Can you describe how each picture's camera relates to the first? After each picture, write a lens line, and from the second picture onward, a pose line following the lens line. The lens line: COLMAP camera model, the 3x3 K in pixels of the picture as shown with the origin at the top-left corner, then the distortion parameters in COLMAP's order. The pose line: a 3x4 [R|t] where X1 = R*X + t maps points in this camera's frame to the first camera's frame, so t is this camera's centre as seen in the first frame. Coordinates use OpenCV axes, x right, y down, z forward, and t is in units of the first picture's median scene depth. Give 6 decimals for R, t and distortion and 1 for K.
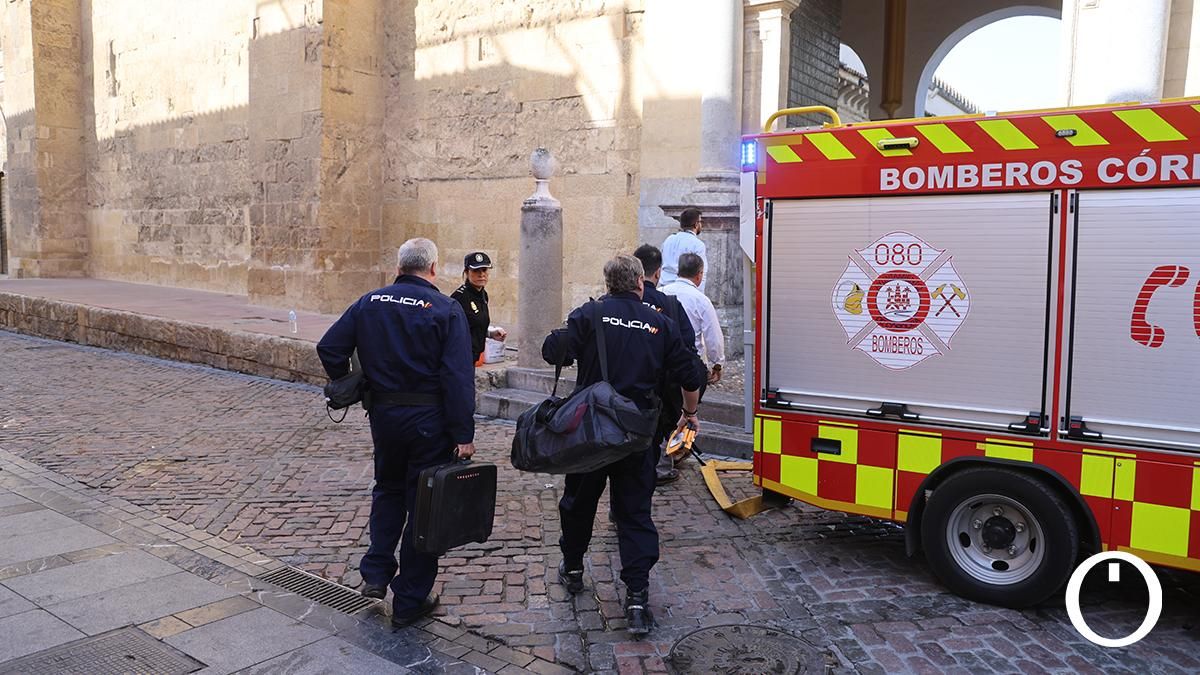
lens RADIAL K [[851.4, 0, 602.2], [0, 851.4, 327.0], [0, 0, 1]] dist [-0.133253, 0.103278]
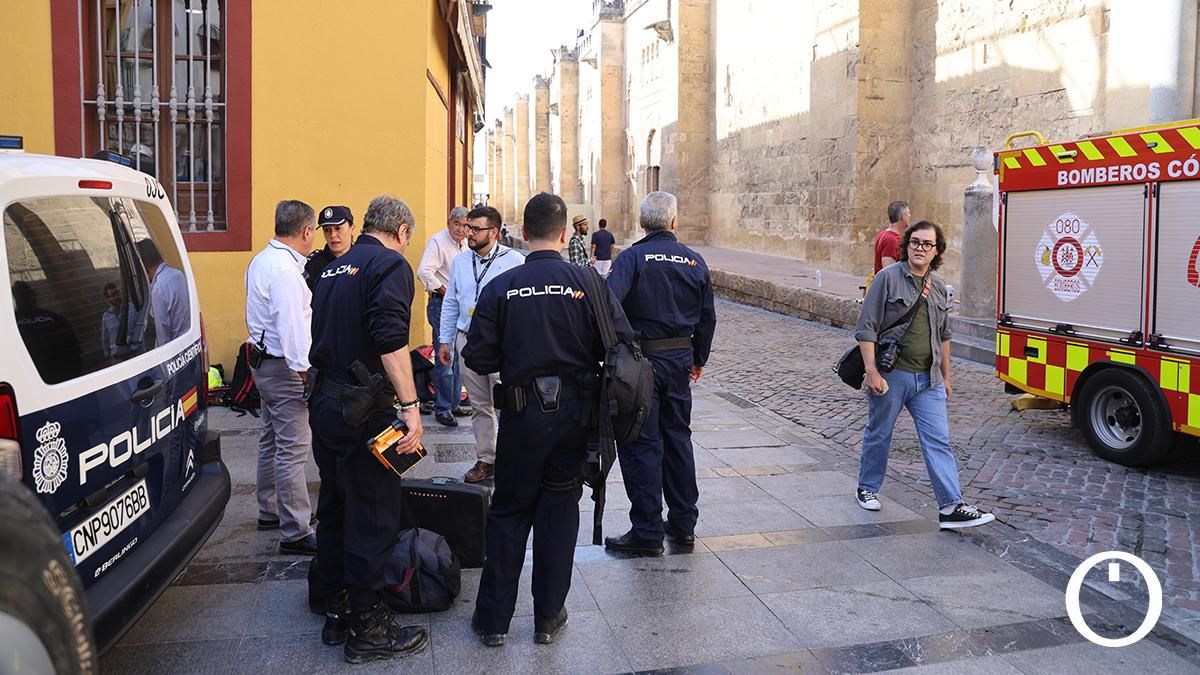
lens RADIAL K [[853.5, 0, 609.4], [0, 853.5, 323.3], [0, 0, 1]] dist [0.033862, 0.000250]
pose [[0.761633, 0.074049, -0.643764, 0.247002], [-0.060060, 0.997240, 0.043650, 0.024044], [0.645219, 0.005419, 0.763978, -0.250867]]
